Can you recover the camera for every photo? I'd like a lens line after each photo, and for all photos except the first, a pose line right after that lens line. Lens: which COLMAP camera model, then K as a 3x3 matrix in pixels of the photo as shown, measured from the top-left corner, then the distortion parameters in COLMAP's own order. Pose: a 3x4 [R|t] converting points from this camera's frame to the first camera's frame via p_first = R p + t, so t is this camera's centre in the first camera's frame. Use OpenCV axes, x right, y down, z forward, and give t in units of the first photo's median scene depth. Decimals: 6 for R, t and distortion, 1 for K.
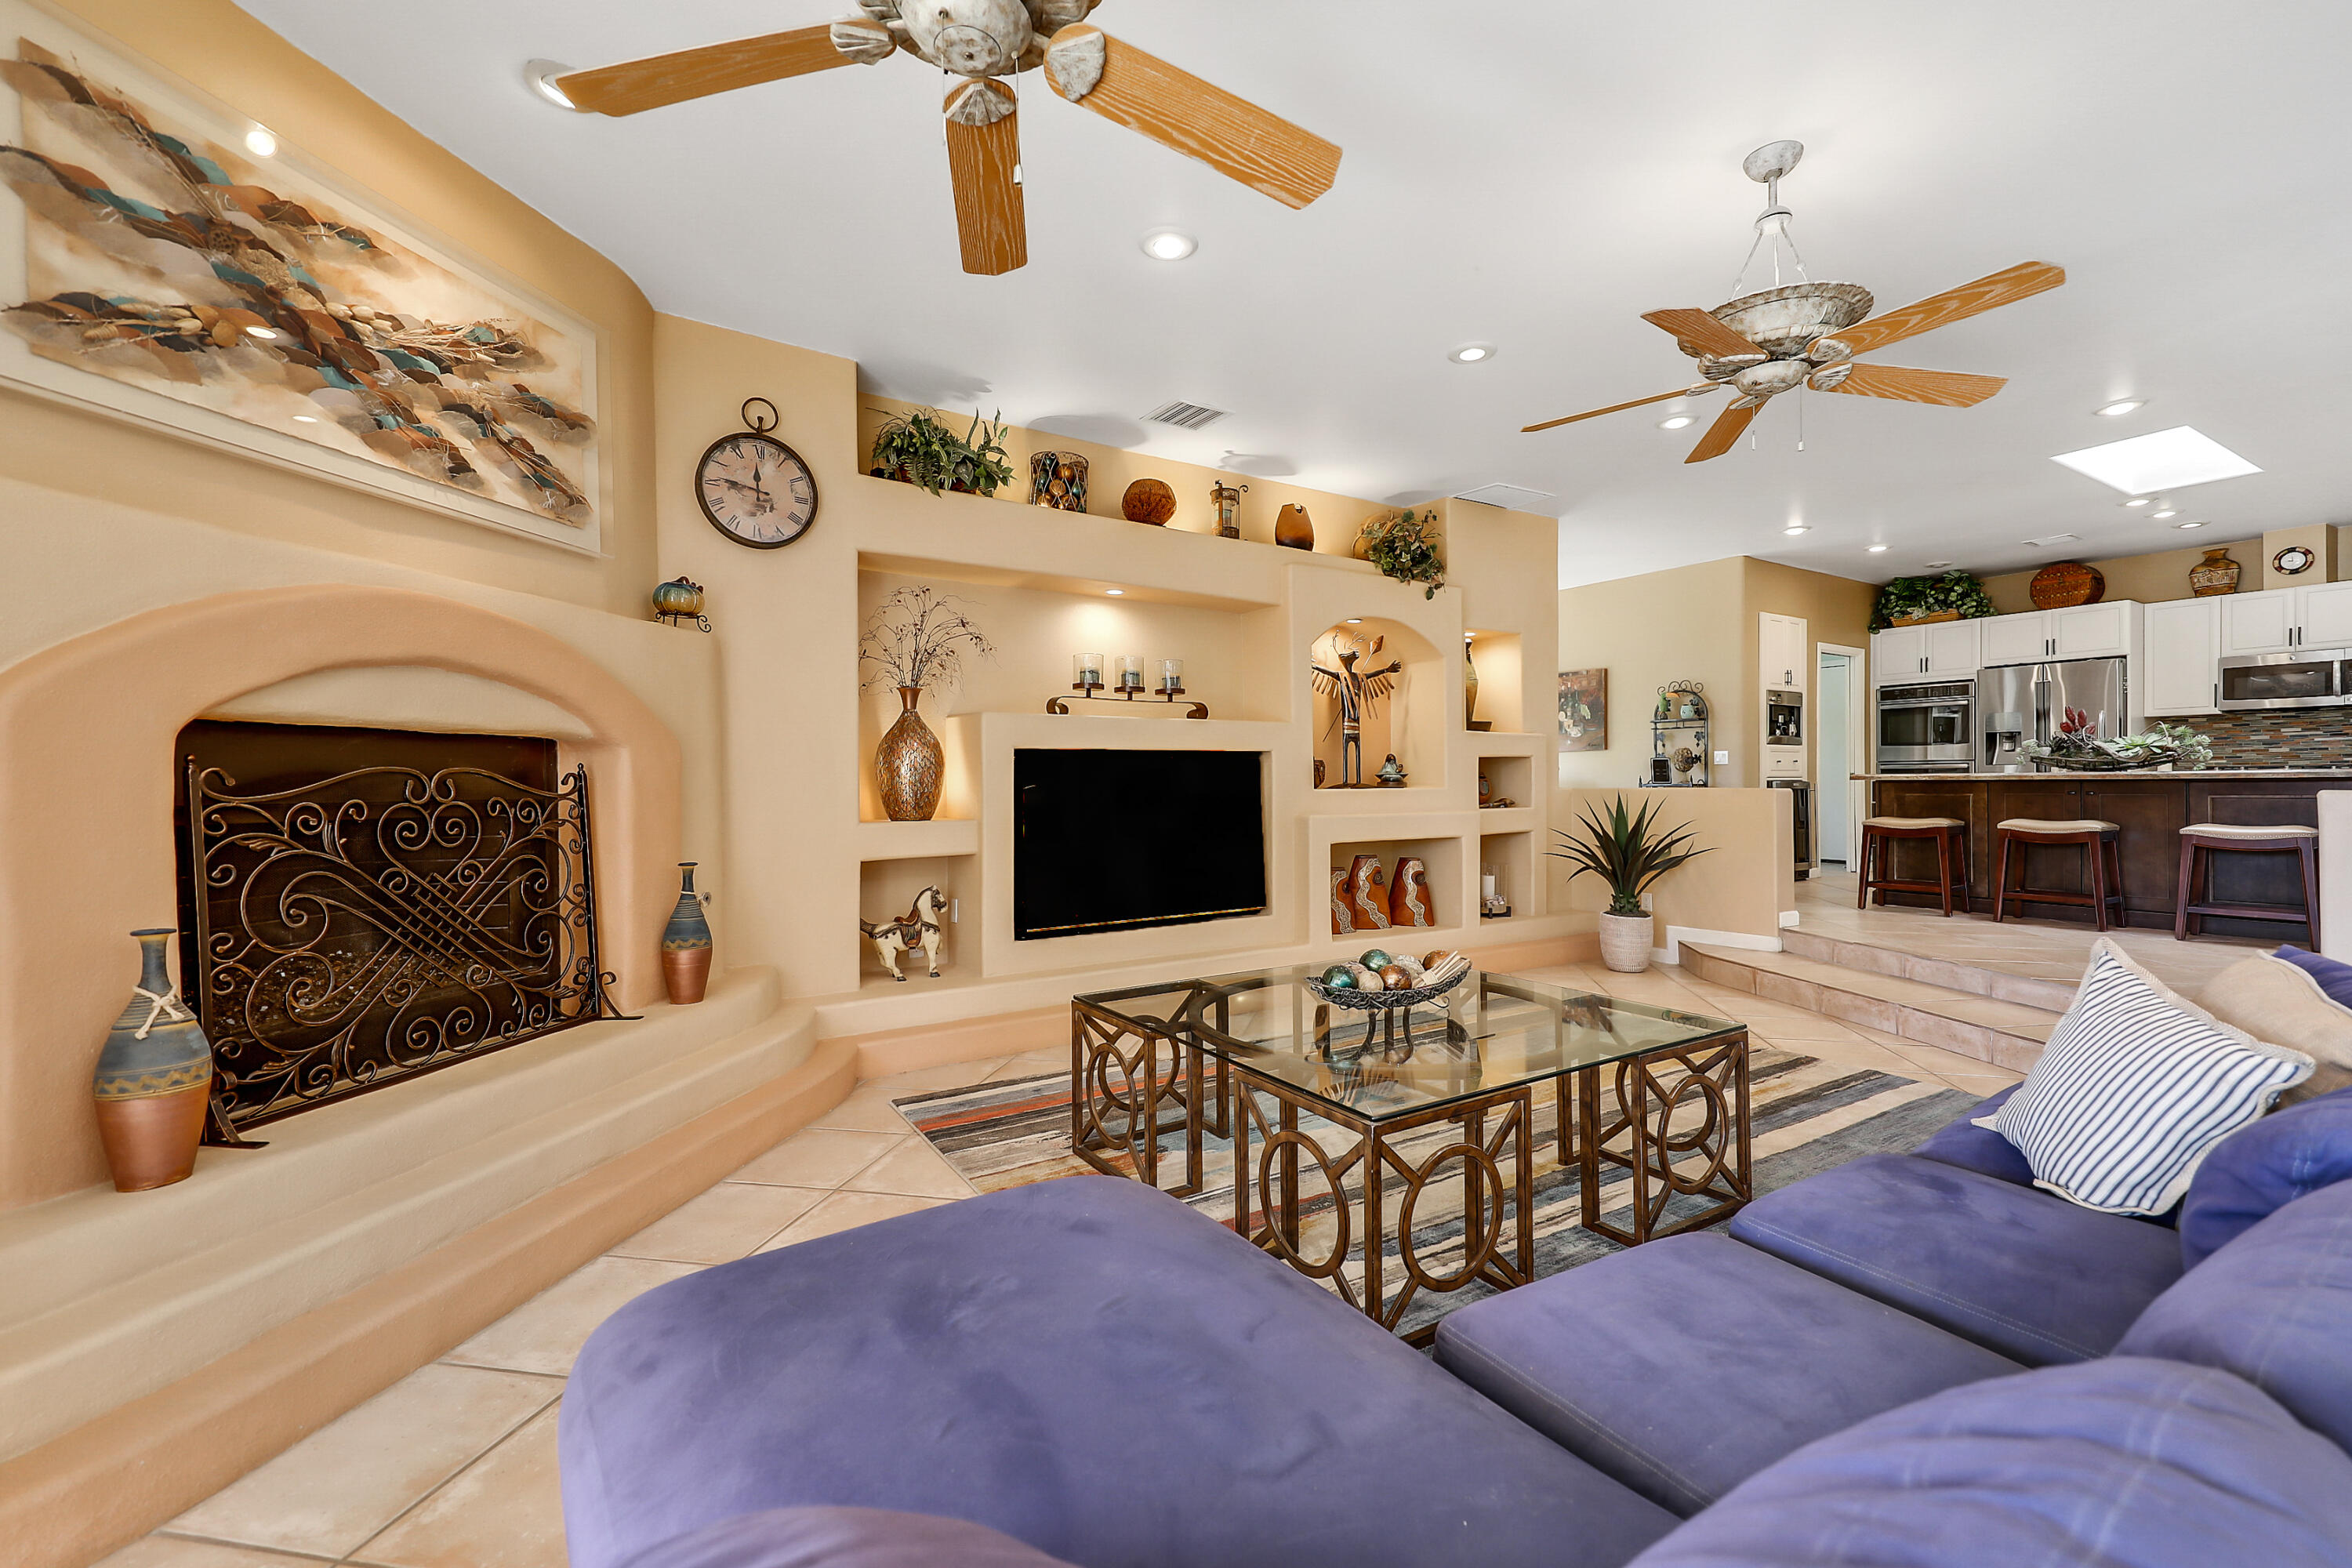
lens RADIAL K [[969.7, 0, 1141.8], [0, 969.7, 786.2], [0, 0, 1]] dist [0.007268, -0.002574]
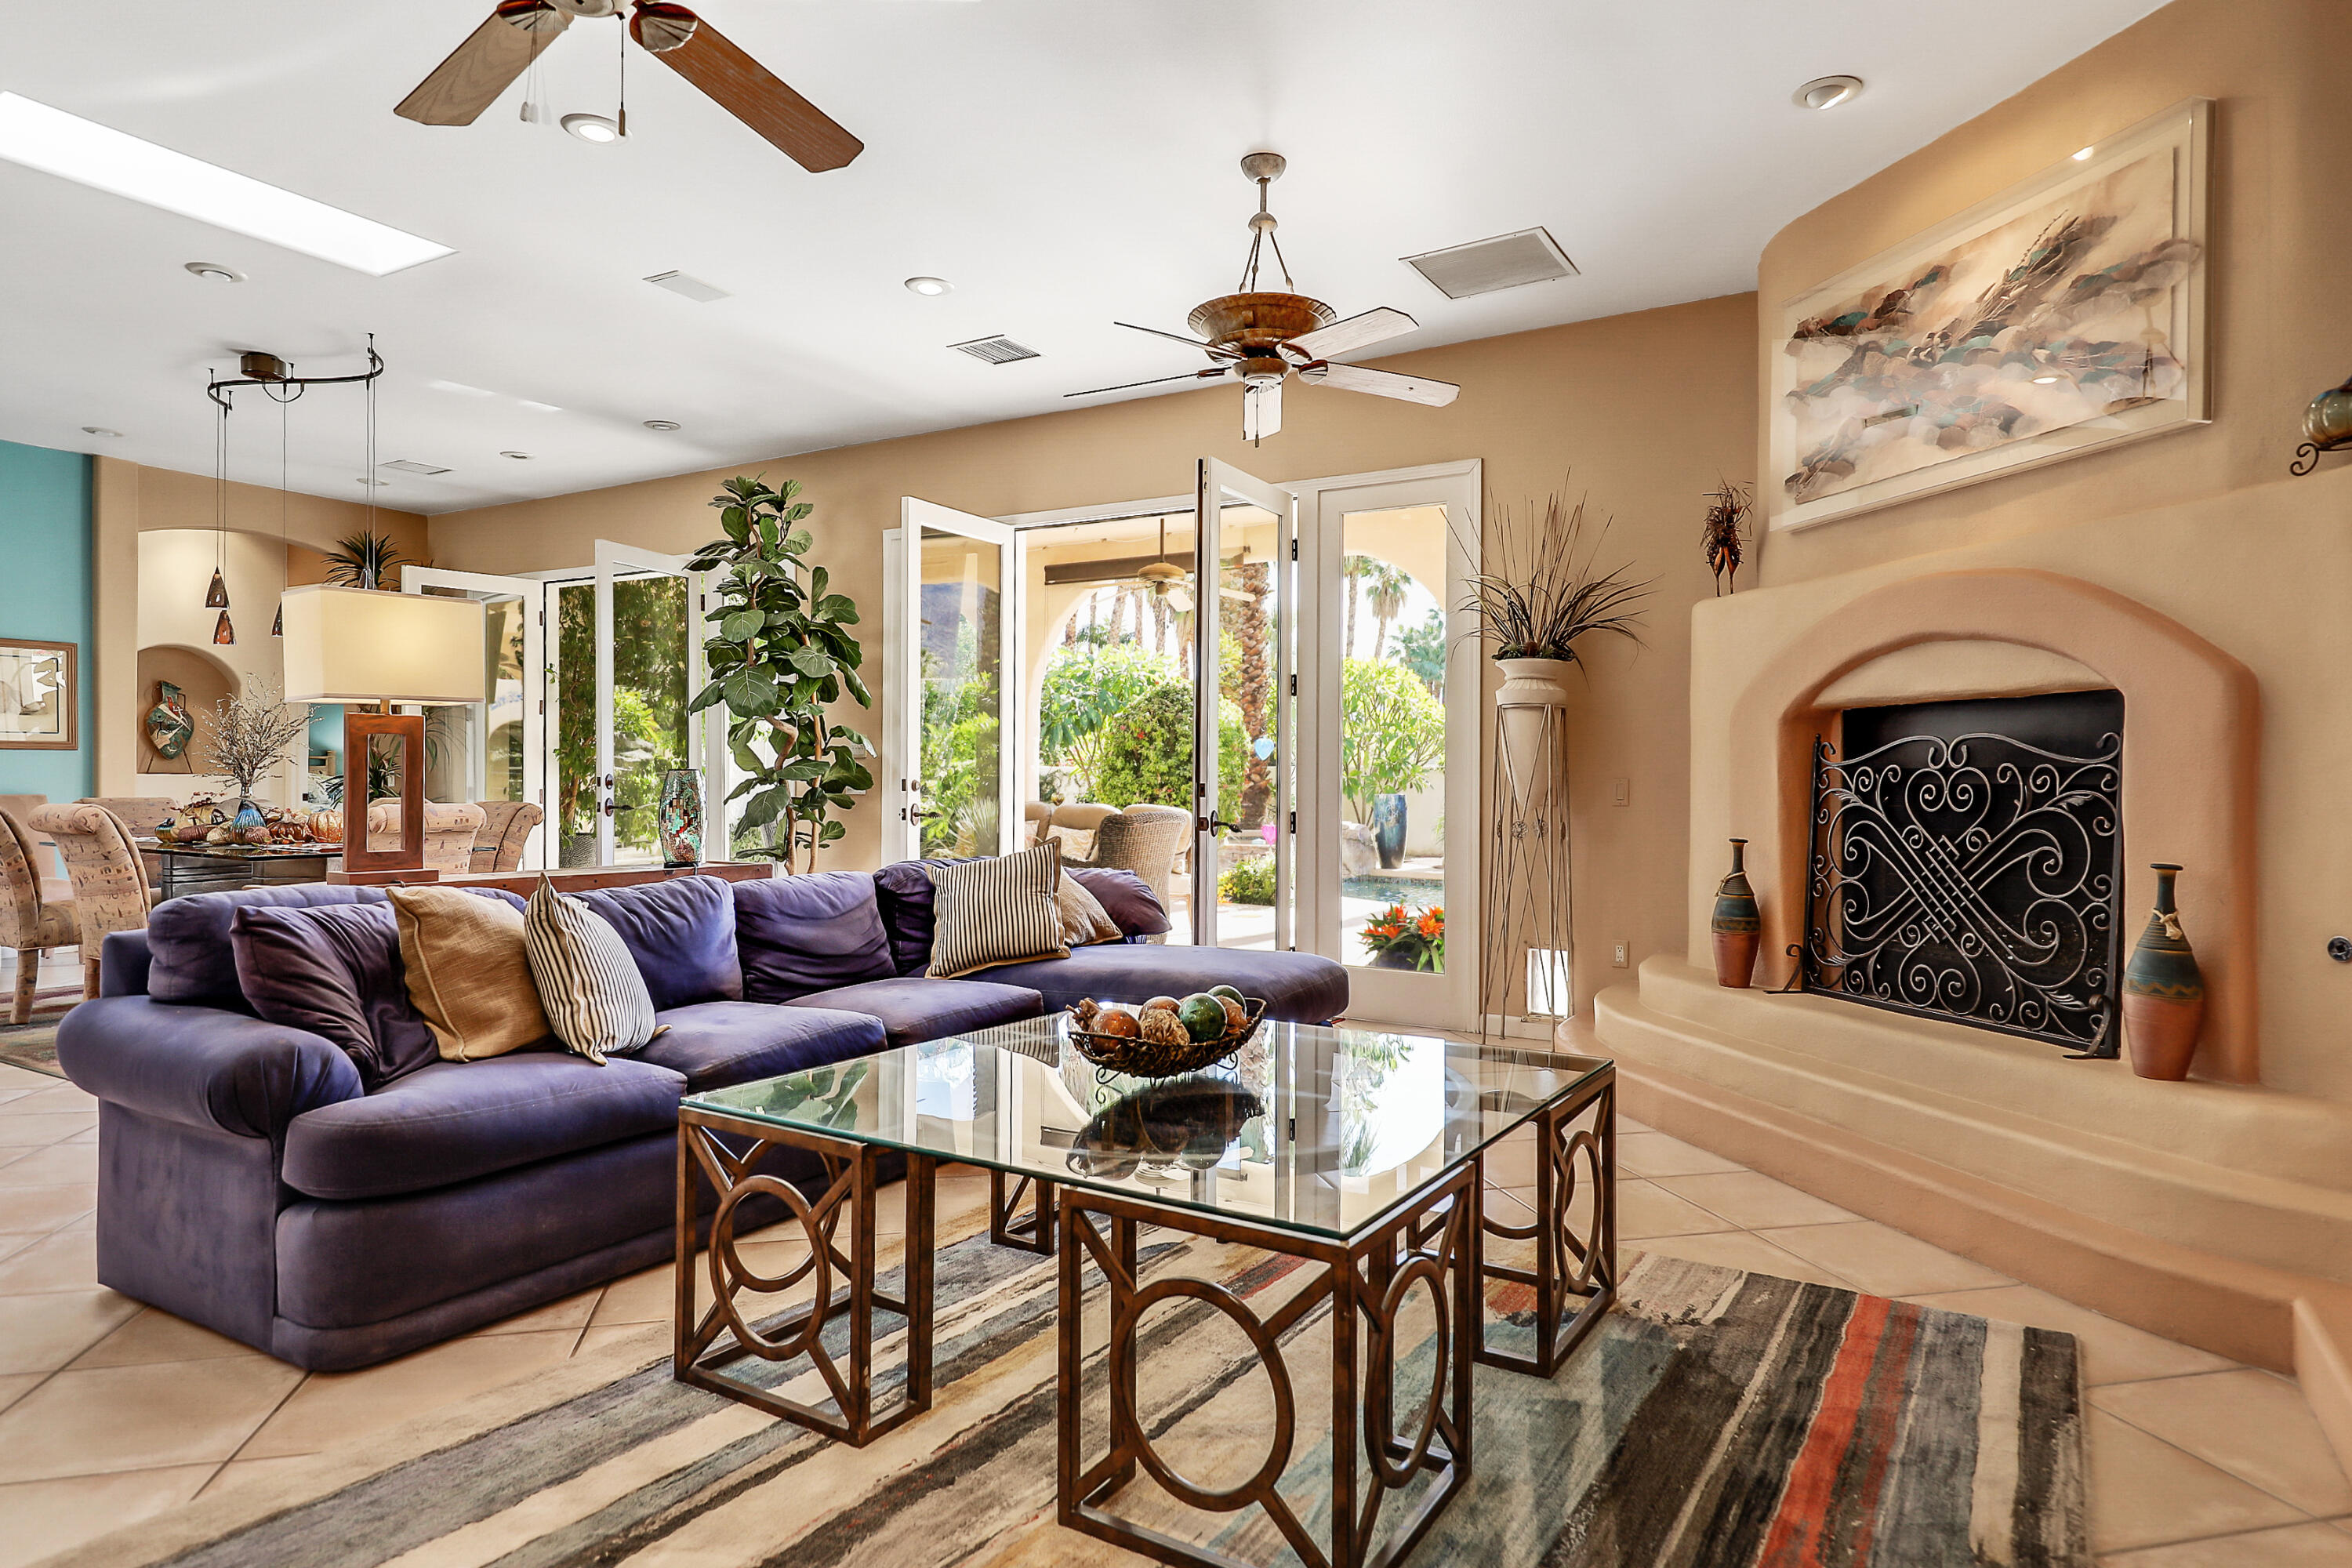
lens RADIAL K [[1392.8, 0, 1095.1], [0, 1392.8, 793.3], [0, 0, 1]] dist [0.002356, 0.003278]
pose [[-0.912877, 0.000749, -0.408233, 0.545988], [-0.004873, 0.999907, 0.012732, 0.021765], [0.408205, 0.013612, -0.912789, 1.508725]]
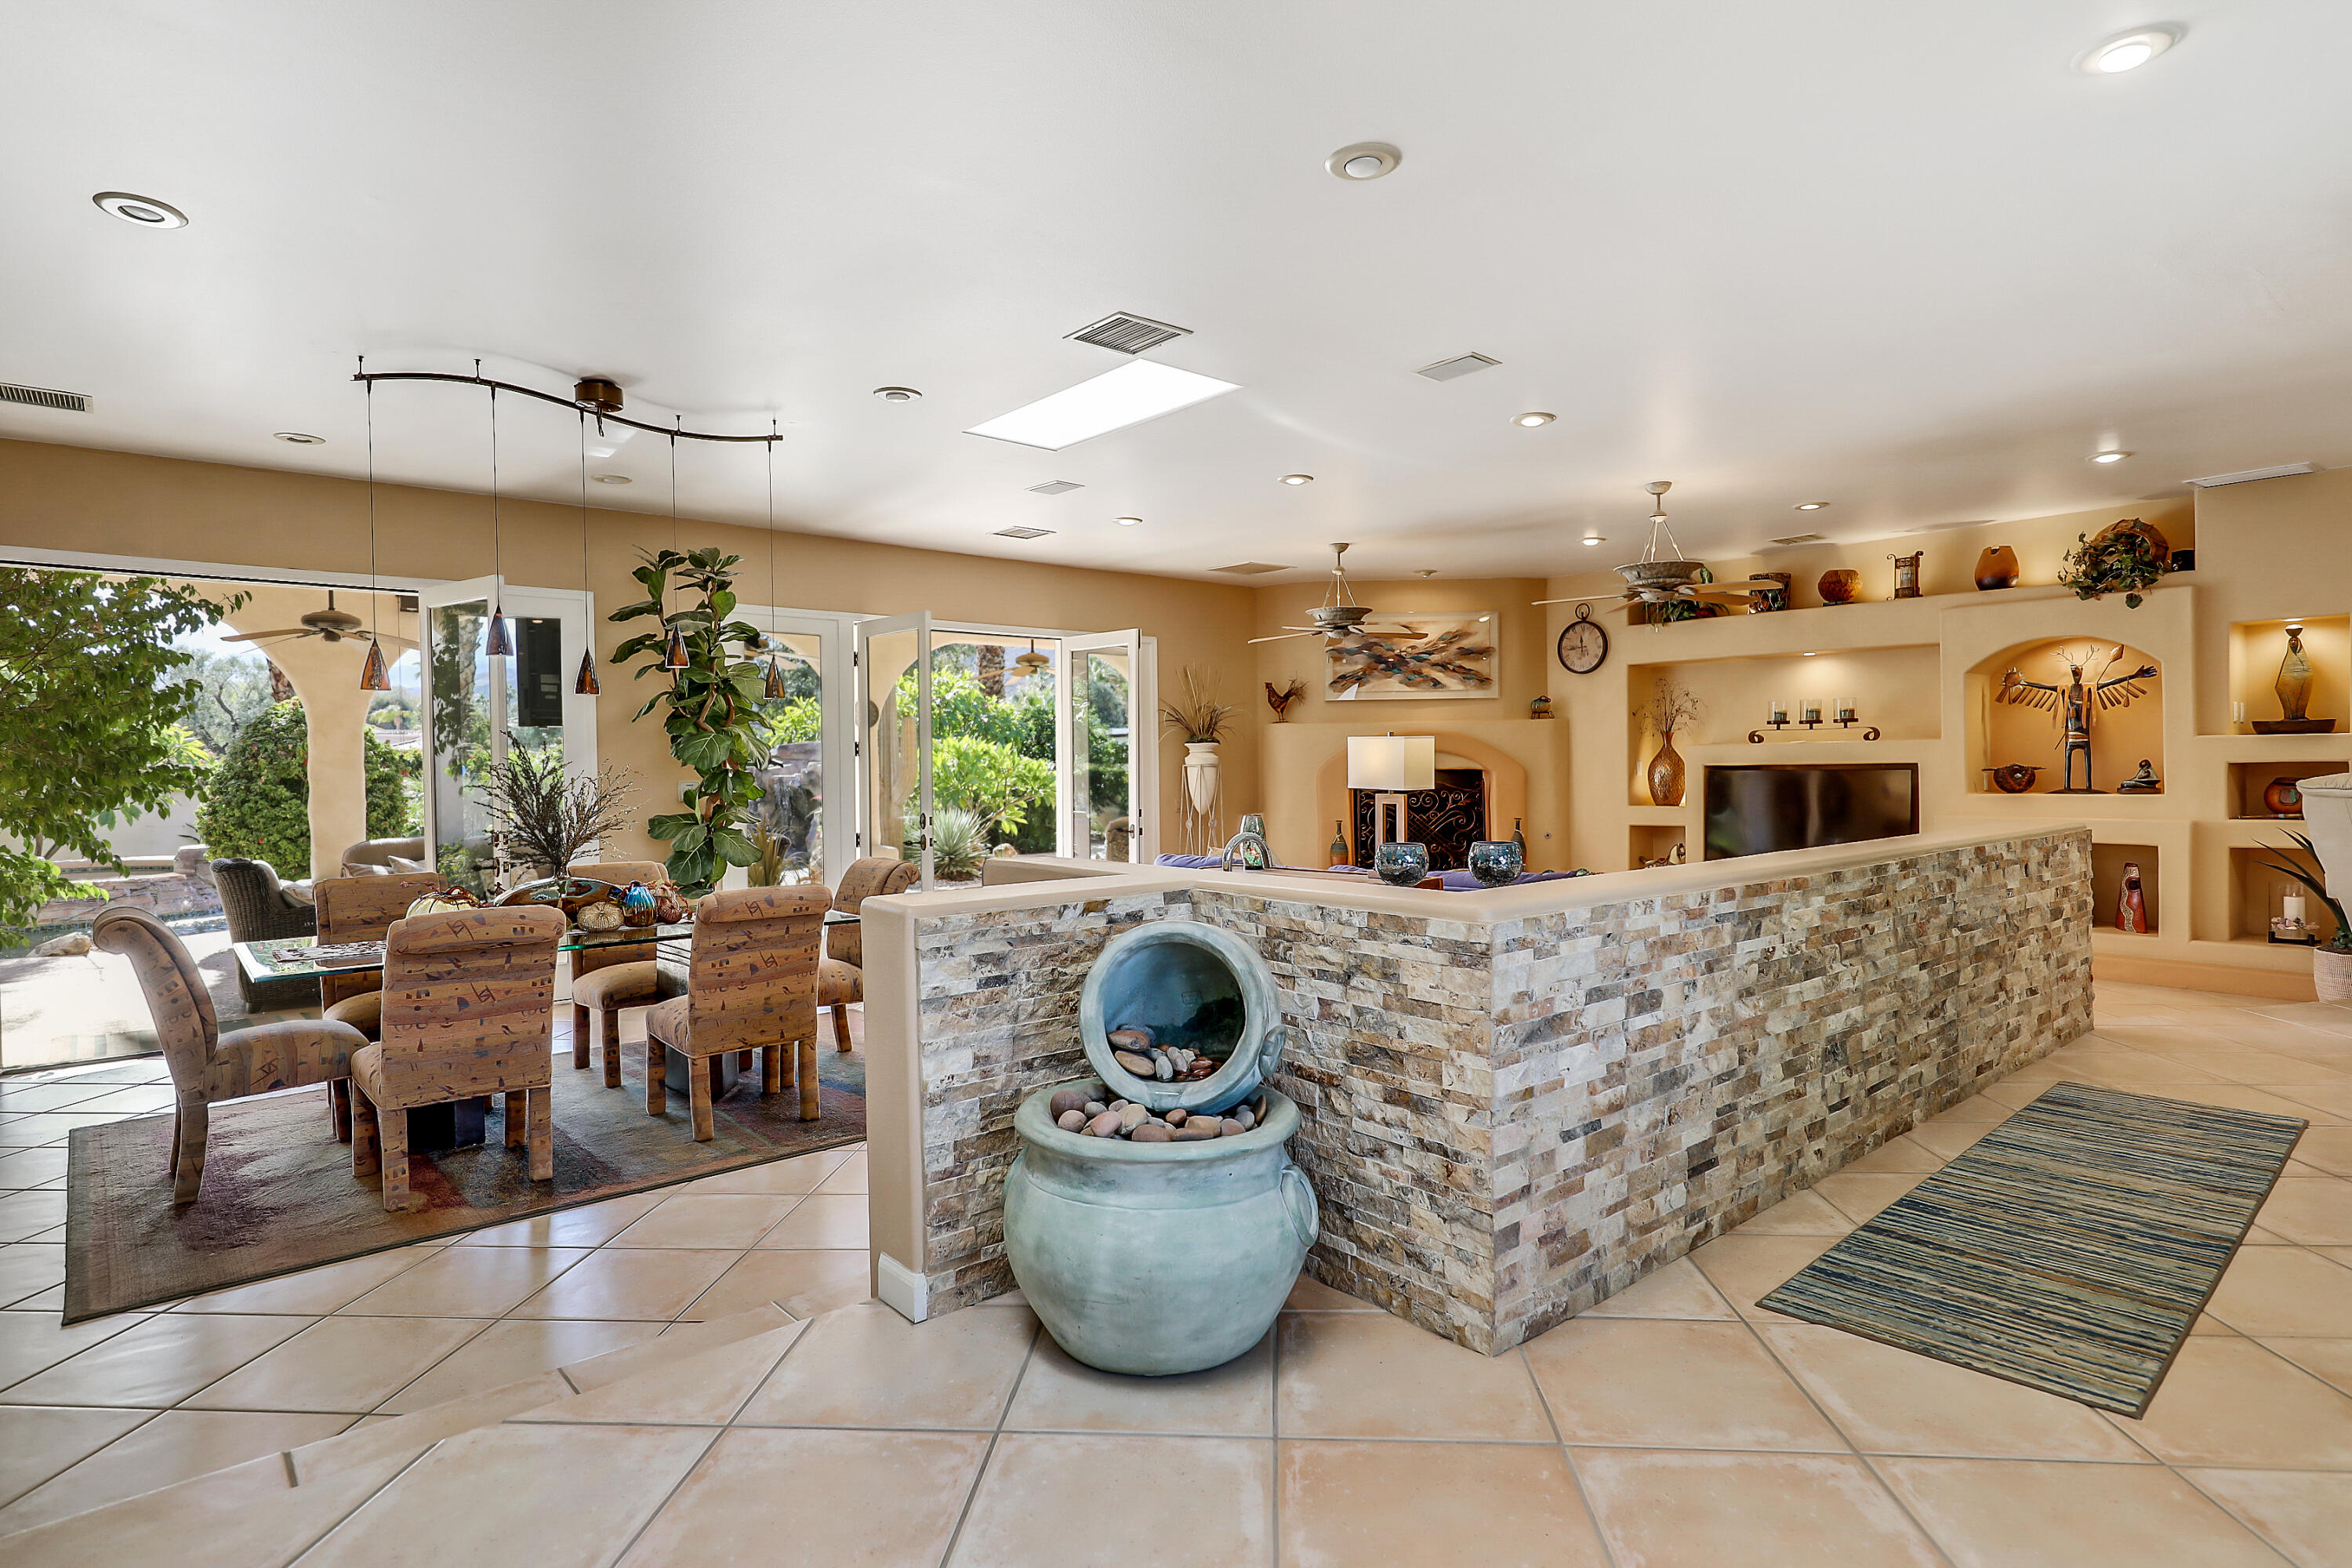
lens RADIAL K [[1260.2, 0, 1177.0], [0, 1260.2, 797.5], [0, 0, 1]] dist [0.016646, -0.004452]
pose [[0.114997, 0.026850, -0.993003, 2.518975], [0.008273, 0.999574, 0.027986, -0.069097], [0.993331, -0.011433, 0.114726, -0.217678]]
